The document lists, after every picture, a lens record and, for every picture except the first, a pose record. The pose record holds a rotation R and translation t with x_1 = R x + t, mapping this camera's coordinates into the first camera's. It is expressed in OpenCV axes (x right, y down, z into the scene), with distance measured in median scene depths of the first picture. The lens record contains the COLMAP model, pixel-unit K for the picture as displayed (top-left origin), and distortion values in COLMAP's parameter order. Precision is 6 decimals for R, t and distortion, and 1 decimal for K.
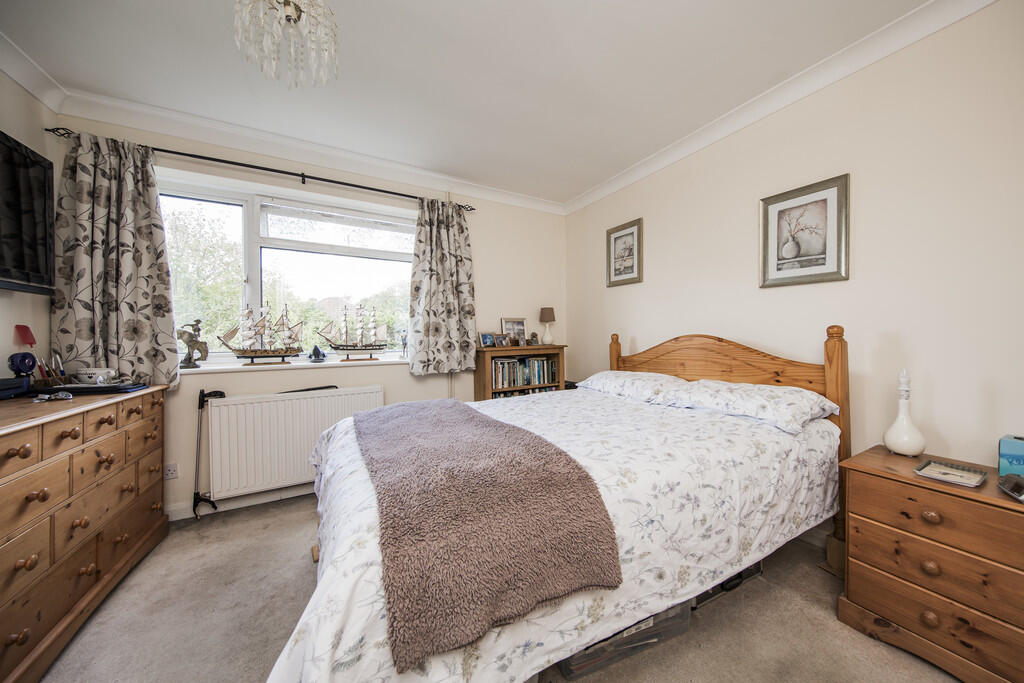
lens RADIAL K [[357.1, 0, 512.0], [0, 357.1, 341.5], [0, 0, 1]] dist [0.008644, -0.000038]
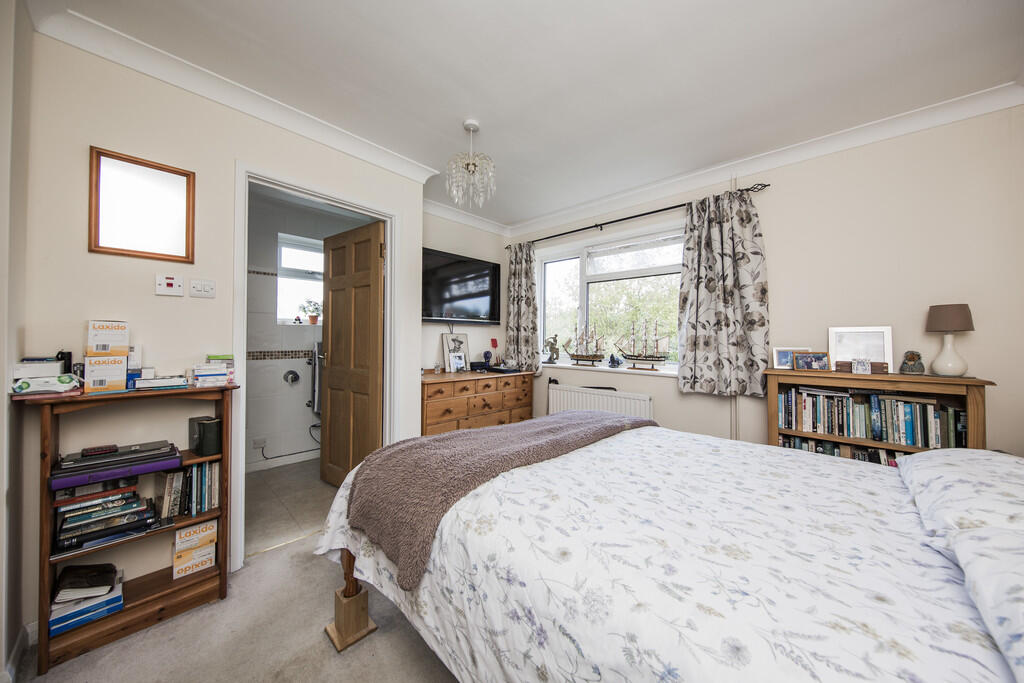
lens RADIAL K [[326.5, 0, 512.0], [0, 326.5, 341.5], [0, 0, 1]] dist [-0.000407, -0.000018]
pose [[0.318500, 0.019404, -0.947724, 0.412975], [-0.027438, 0.999560, 0.011244, -0.035447], [0.947526, 0.022423, 0.318892, 0.296726]]
